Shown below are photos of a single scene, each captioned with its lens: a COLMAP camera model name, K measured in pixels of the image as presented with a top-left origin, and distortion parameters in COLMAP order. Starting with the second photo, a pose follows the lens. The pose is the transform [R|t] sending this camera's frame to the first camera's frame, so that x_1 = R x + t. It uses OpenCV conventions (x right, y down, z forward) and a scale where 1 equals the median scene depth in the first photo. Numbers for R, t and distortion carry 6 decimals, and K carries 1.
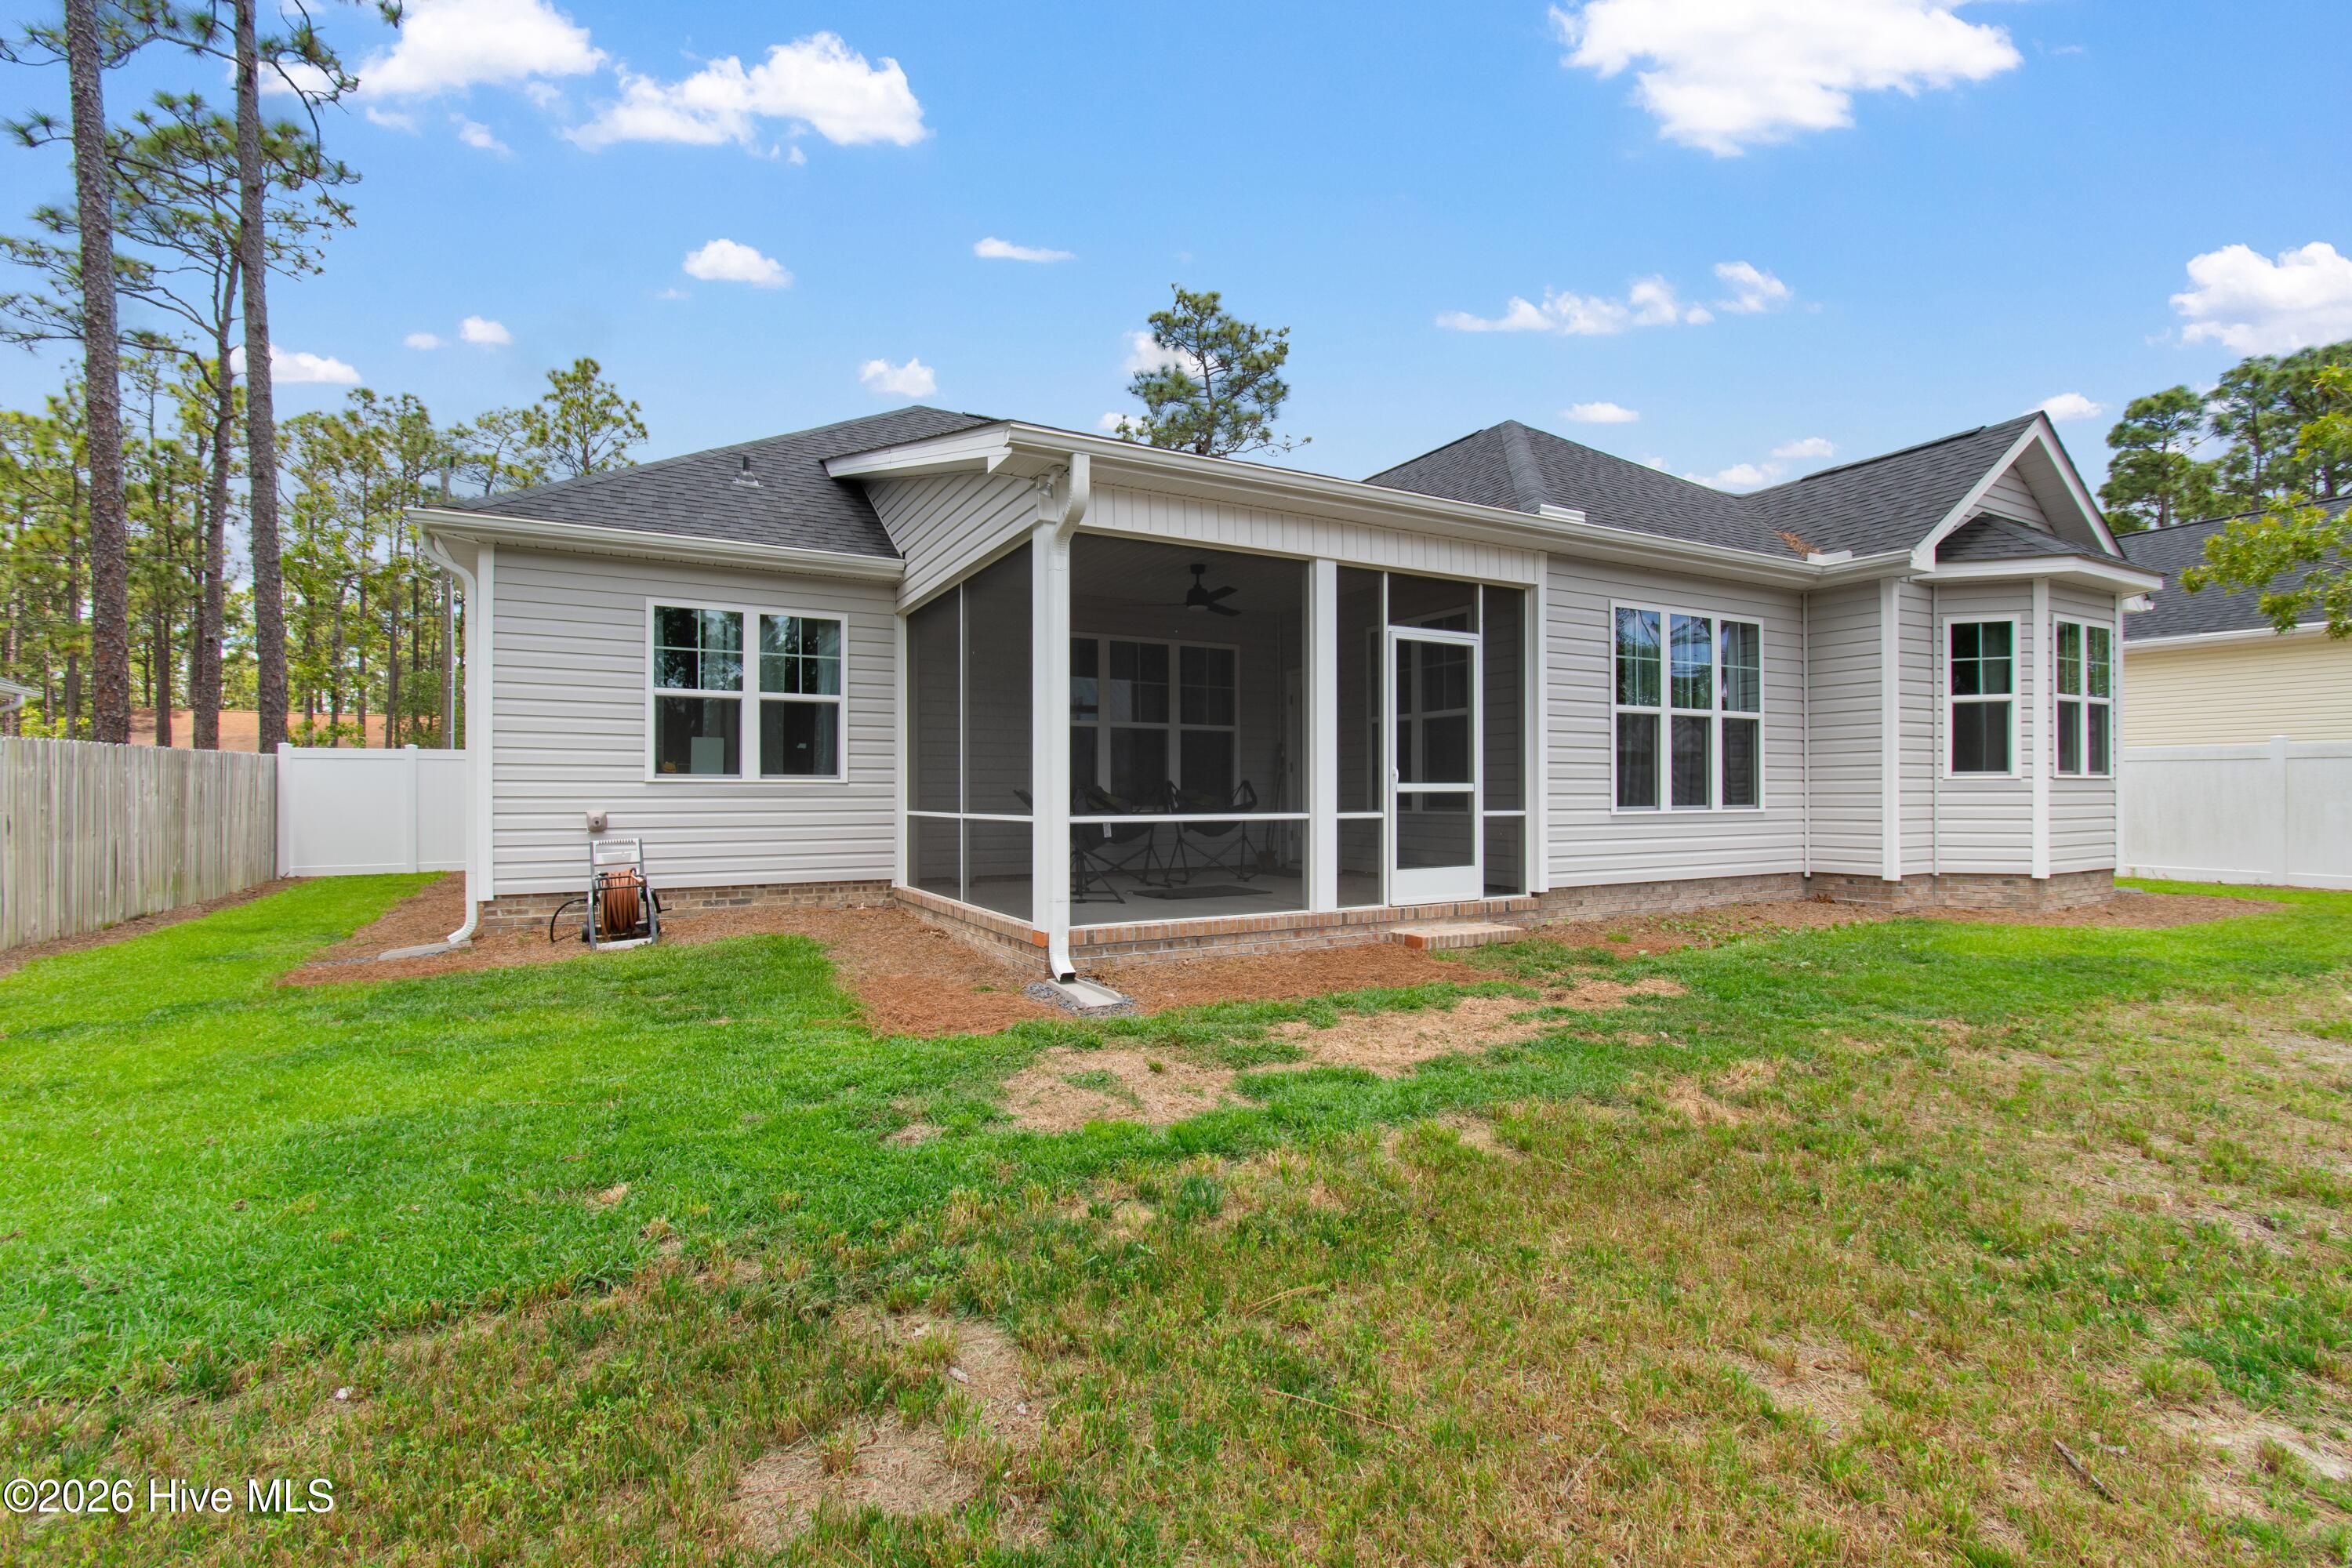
lens RADIAL K [[1045.2, 0, 1176.0], [0, 1045.2, 775.4], [0, 0, 1]] dist [0.002483, -0.000599]
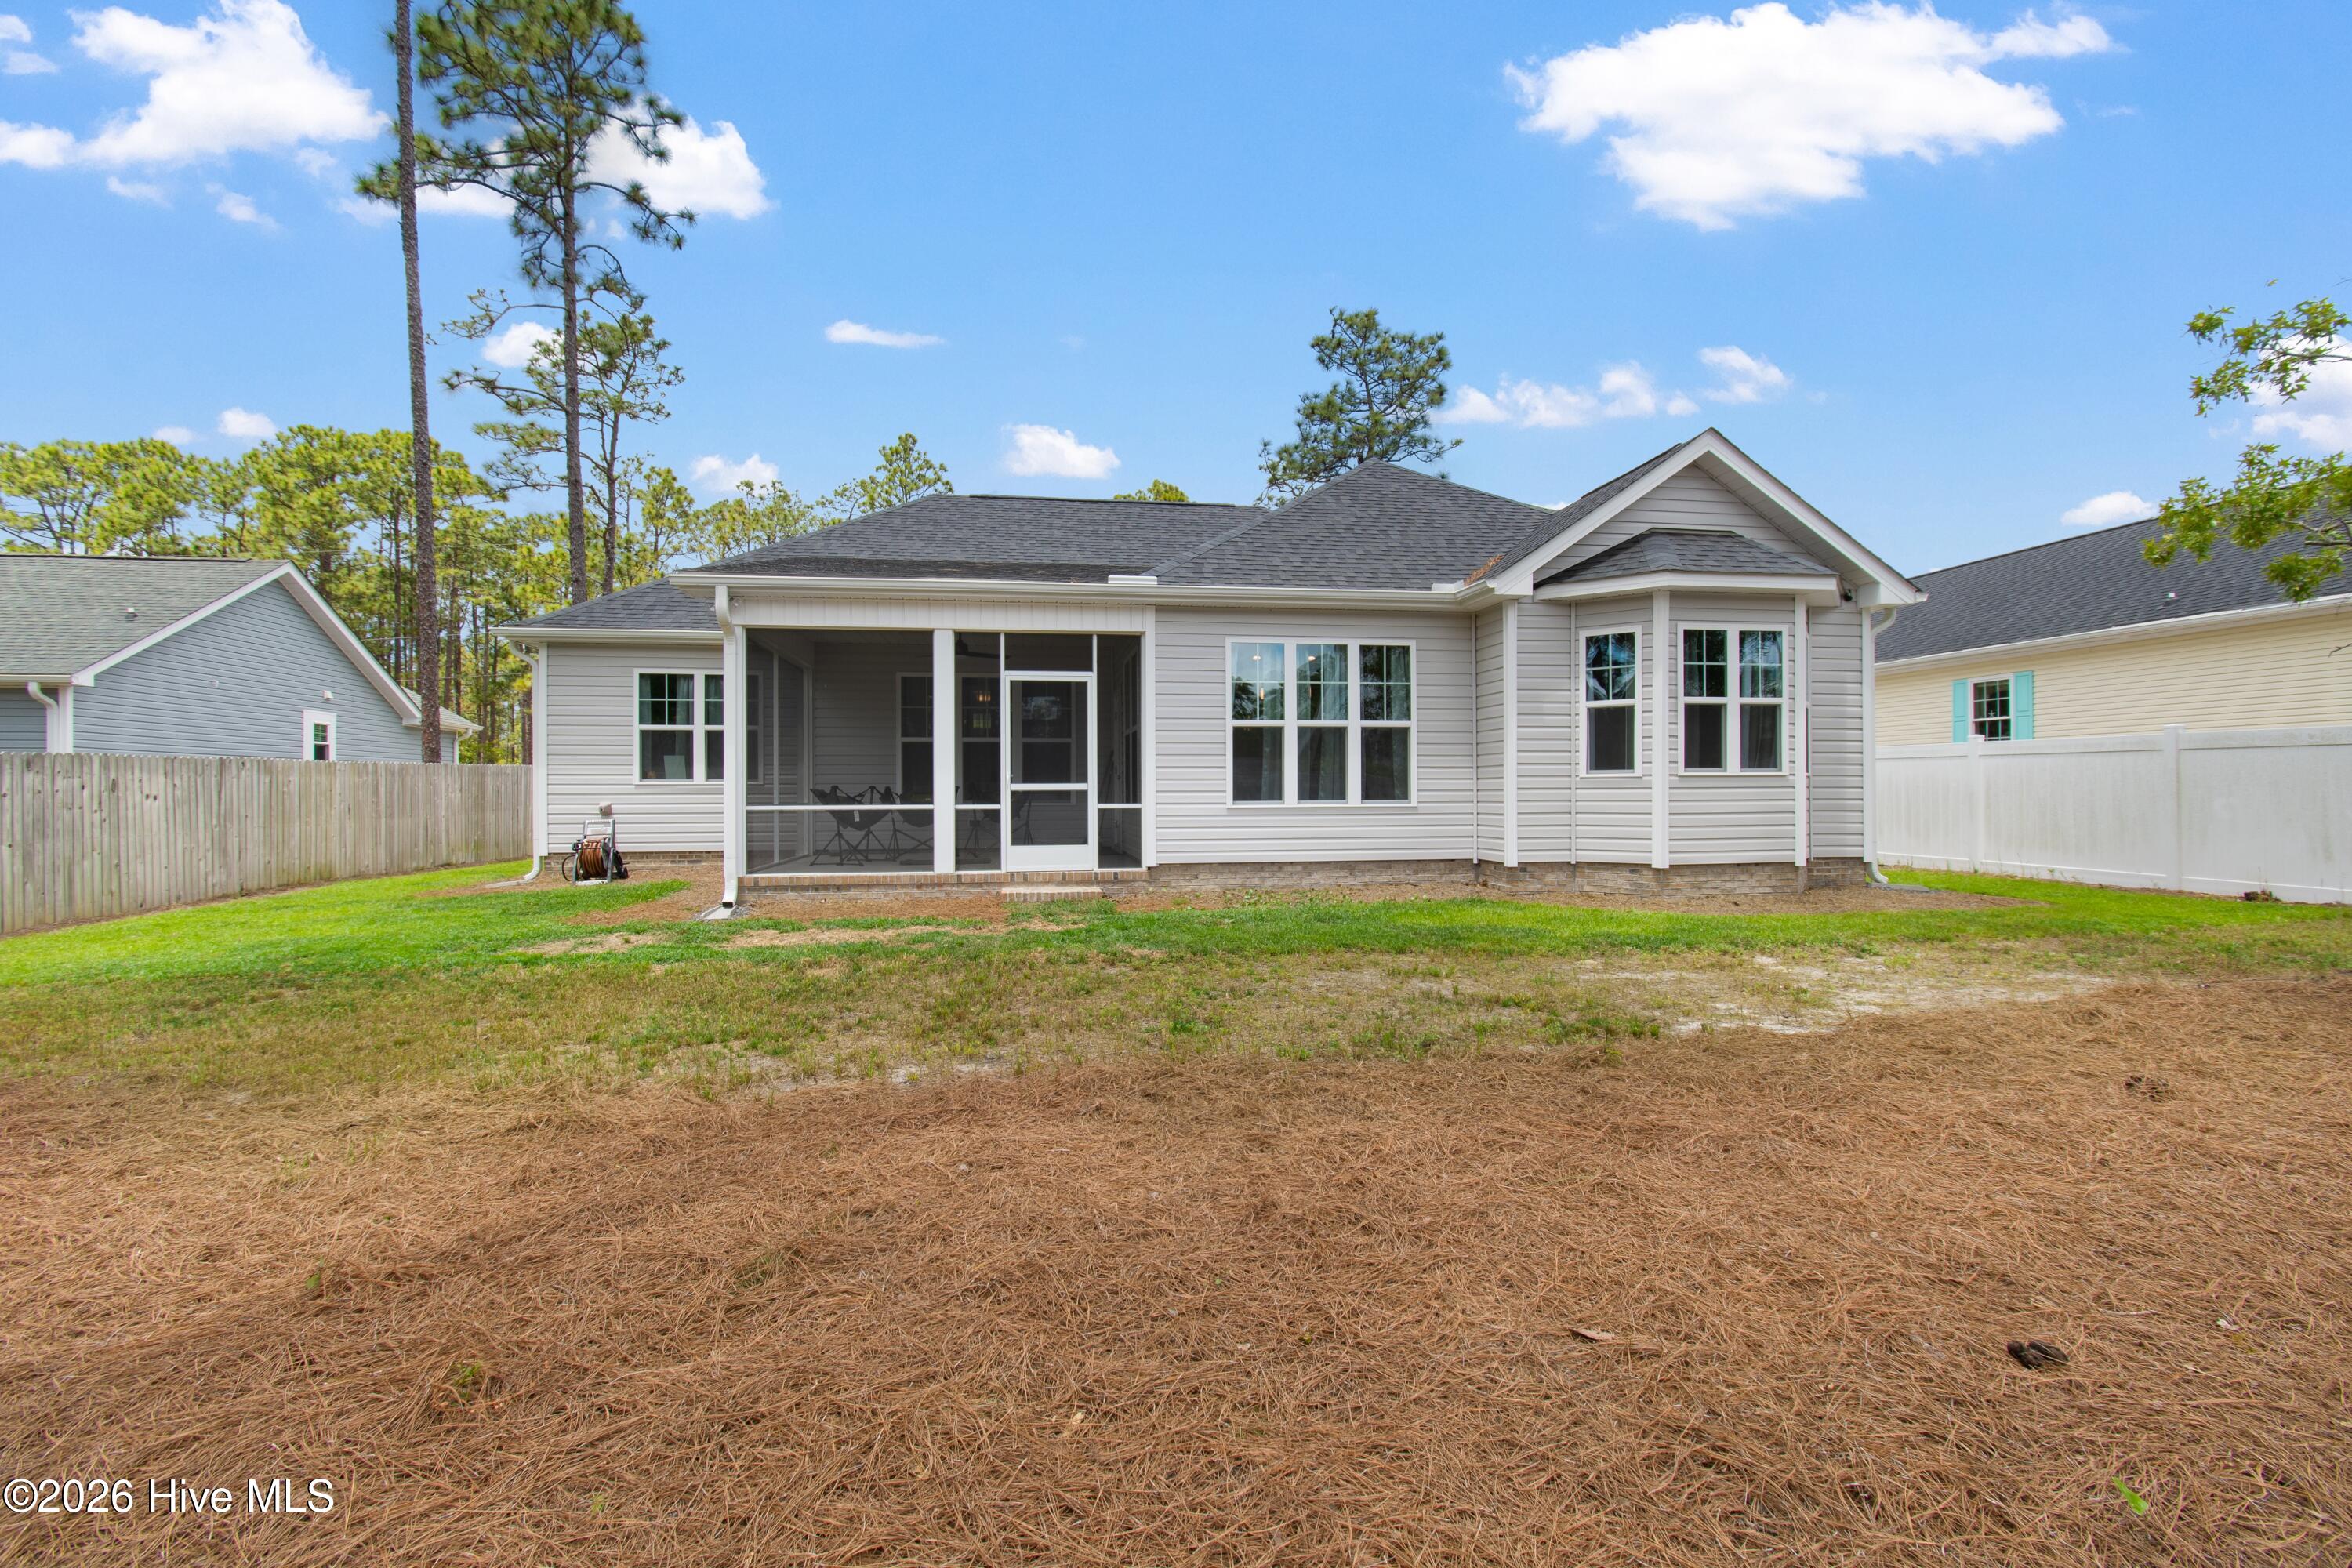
lens RADIAL K [[1045.2, 0, 1176.0], [0, 1045.2, 775.4], [0, 0, 1]] dist [0.002483, -0.000599]
pose [[0.938656, -0.006688, -0.344789, 0.767727], [0.008777, 0.999951, 0.004500, -0.007327], [0.344742, -0.007250, 0.938669, -0.200435]]
